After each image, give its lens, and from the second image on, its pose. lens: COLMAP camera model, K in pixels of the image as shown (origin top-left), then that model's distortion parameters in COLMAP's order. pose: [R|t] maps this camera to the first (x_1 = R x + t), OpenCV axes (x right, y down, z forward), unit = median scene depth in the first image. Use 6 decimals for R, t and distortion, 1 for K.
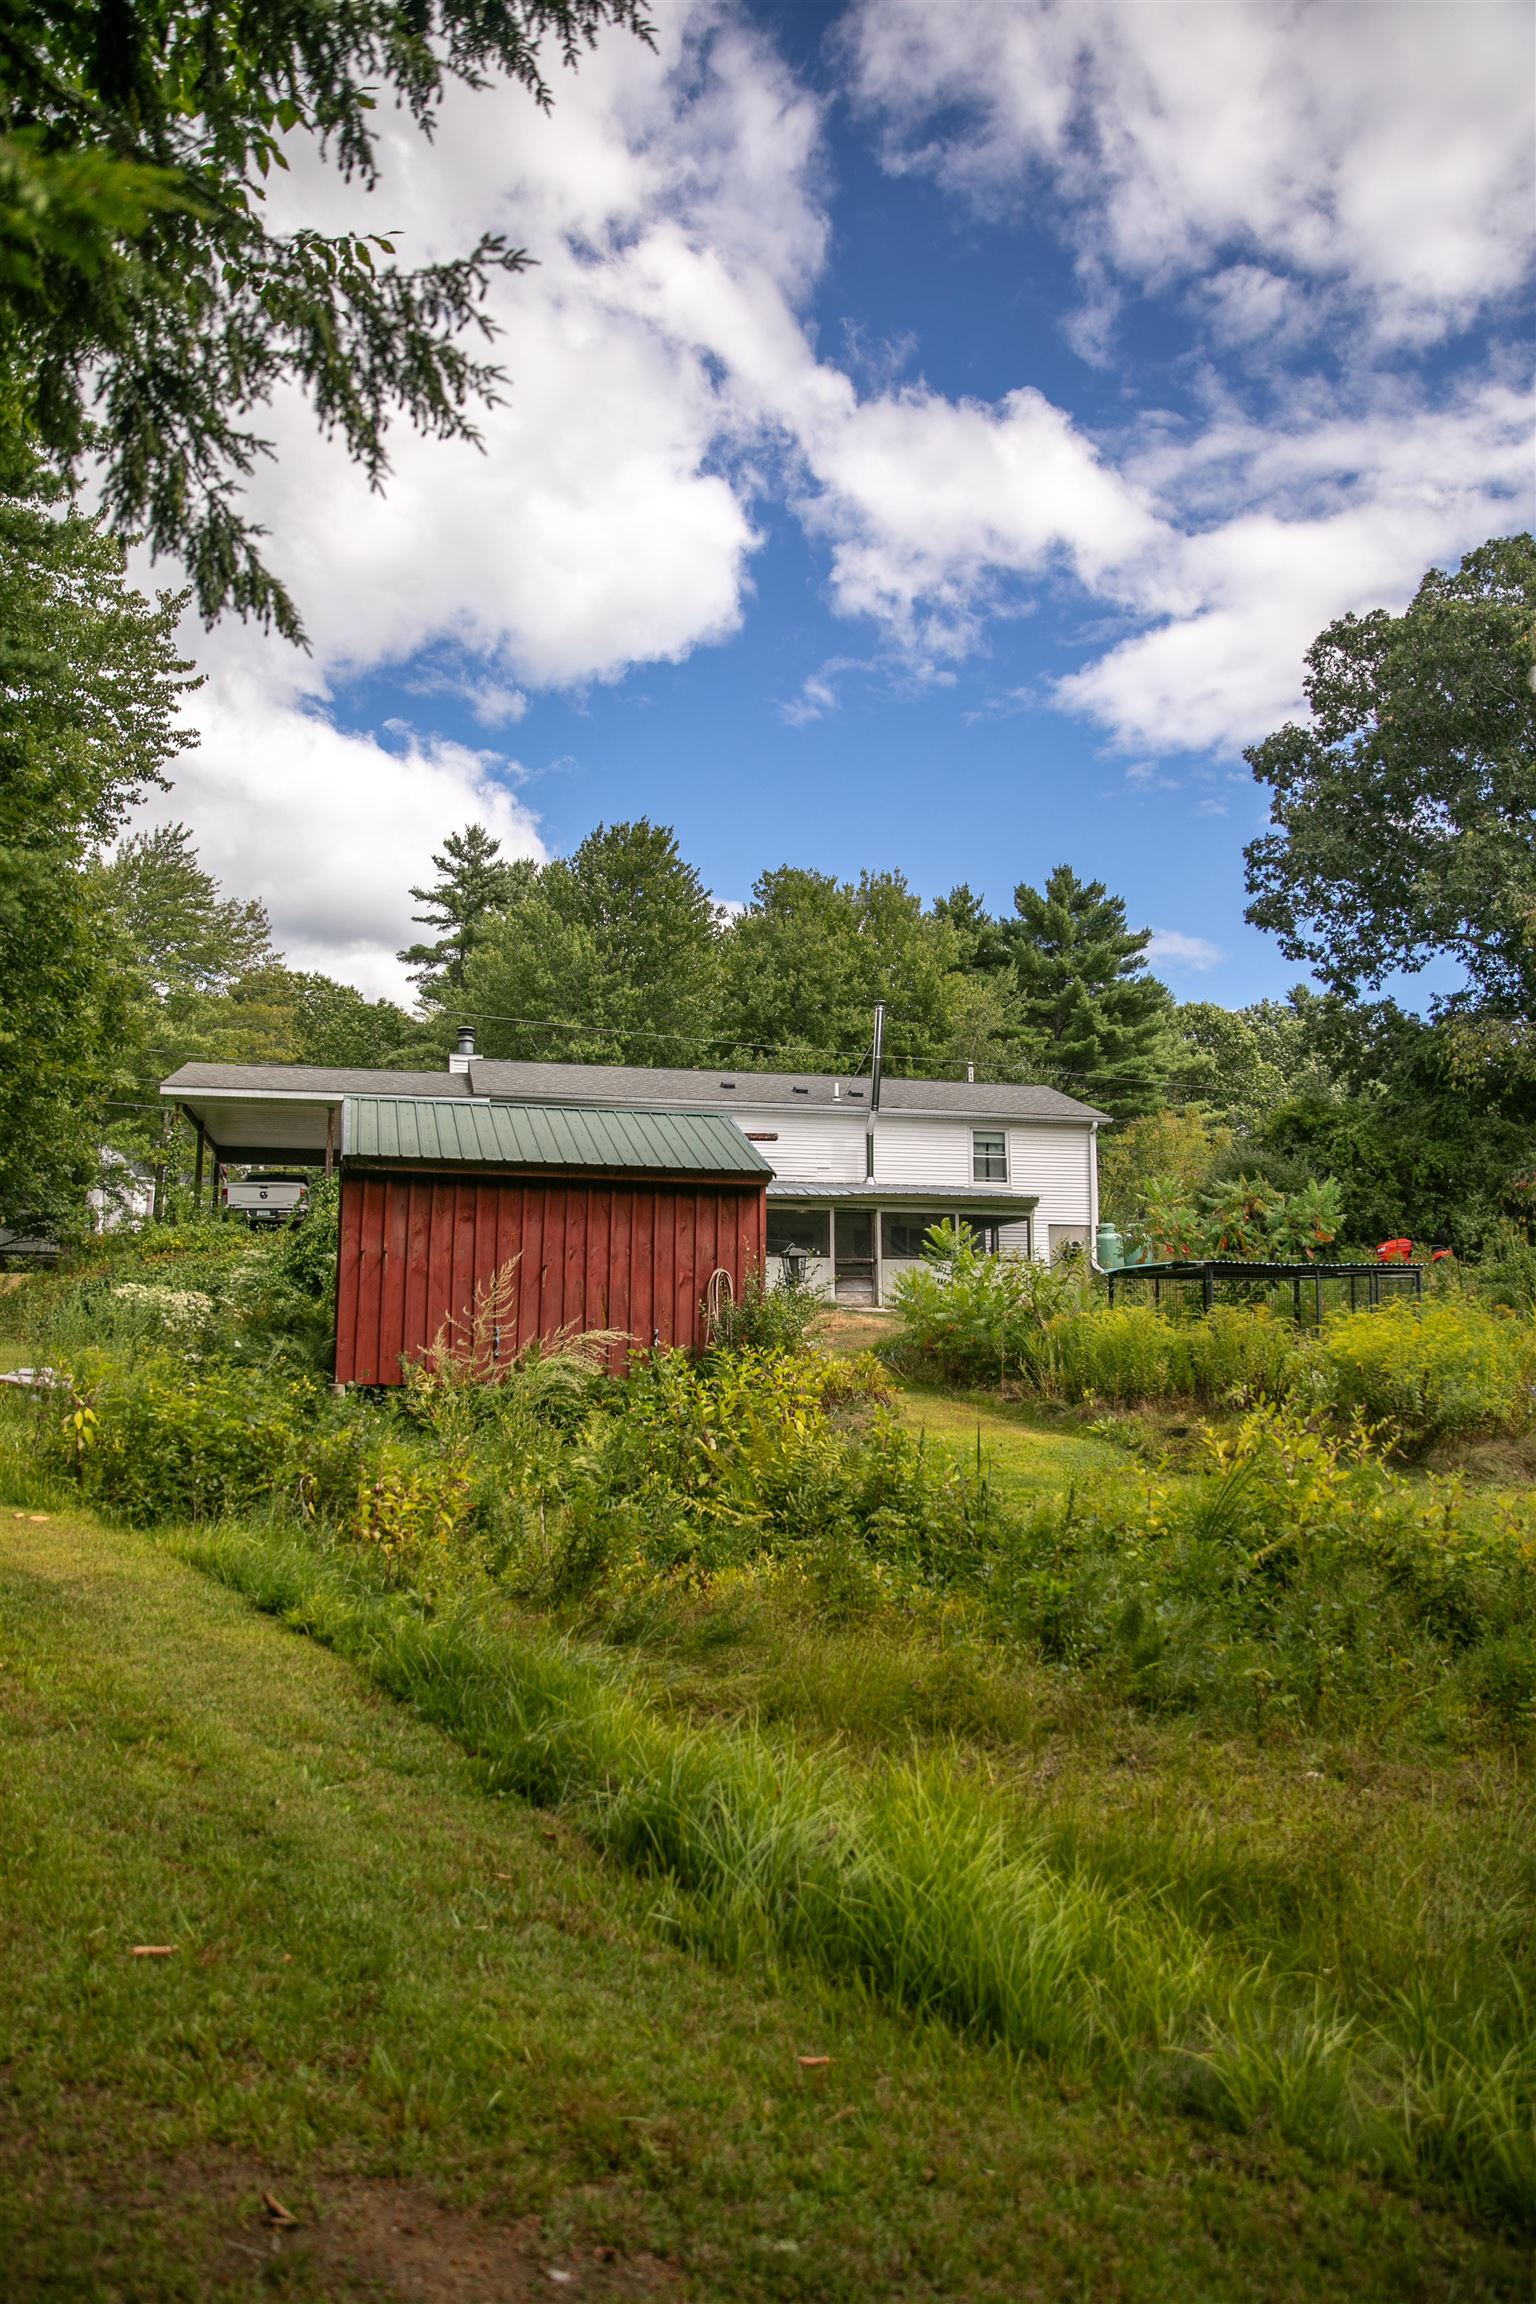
lens RADIAL K [[1586.9, 0, 765.2], [0, 1586.9, 1149.7], [0, 0, 1]] dist [-0.100644, 0.077310]
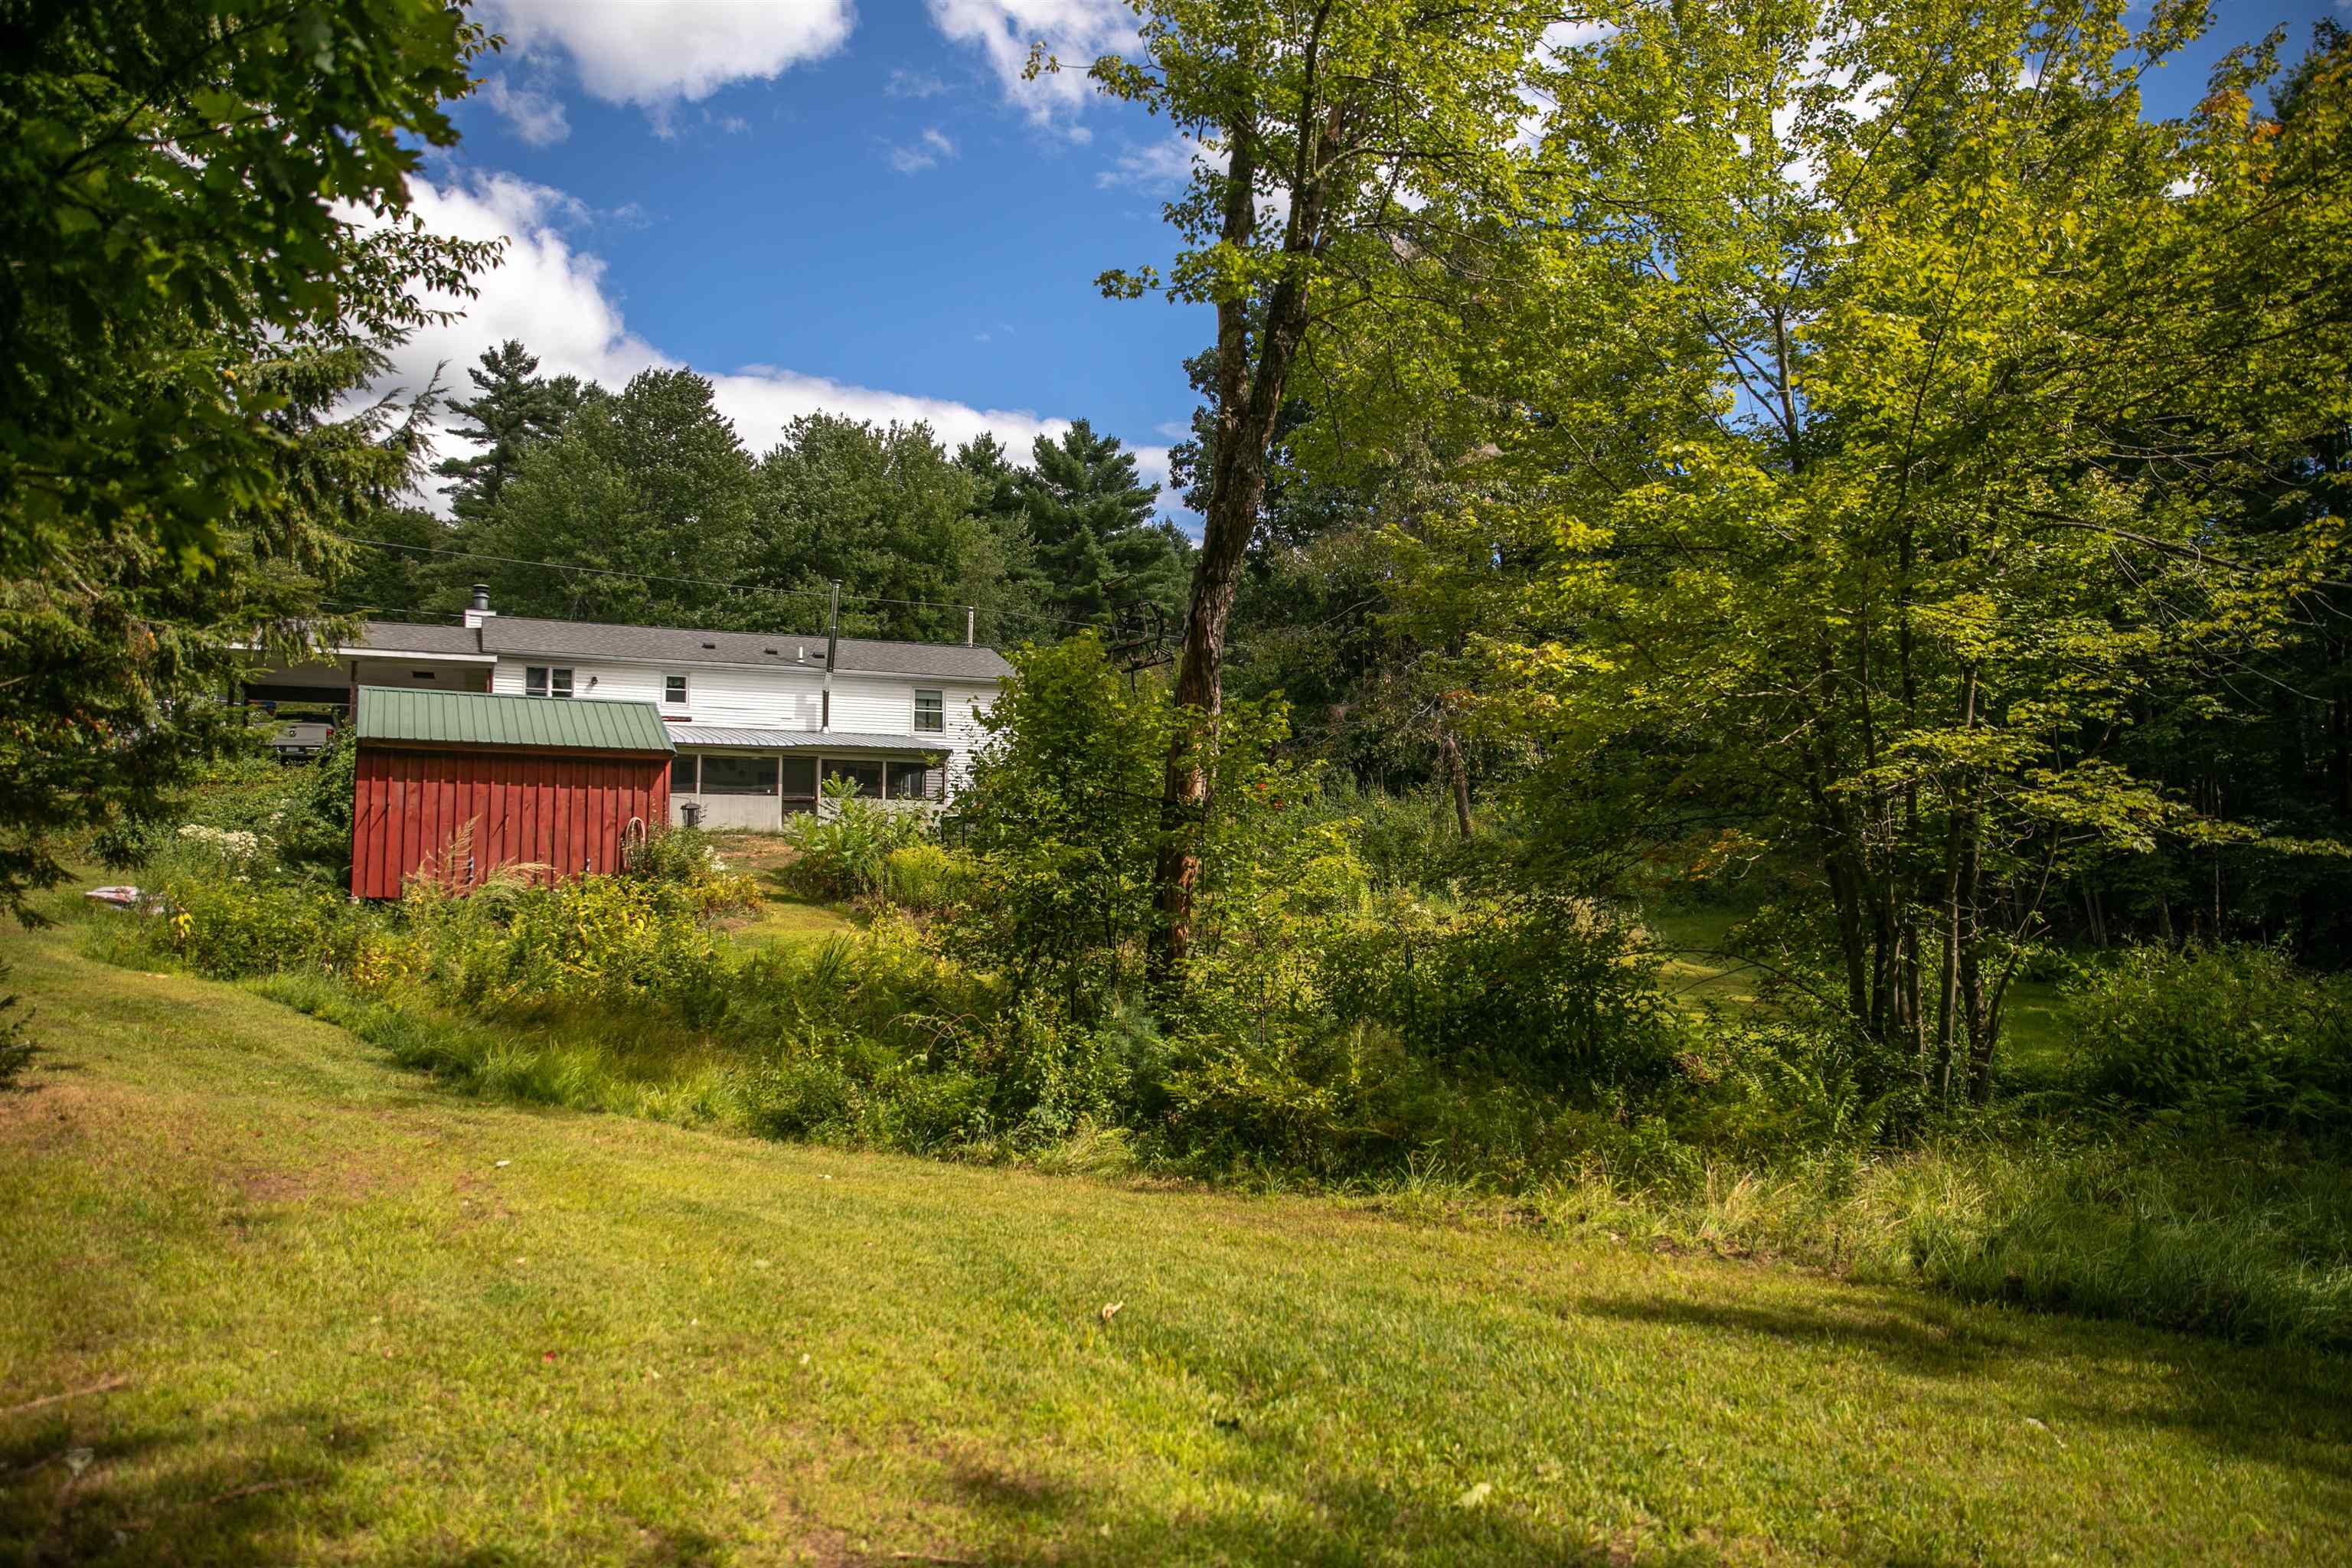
lens RADIAL K [[1620.0, 0, 1182.9], [0, 1620.0, 787.9], [0, 0, 1]] dist [-0.100644, 0.077310]
pose [[0.978451, 0.012640, 0.206091, 0.072193], [-0.029271, 0.996535, 0.077850, -0.036177], [-0.204393, -0.082205, 0.975431, -0.236969]]
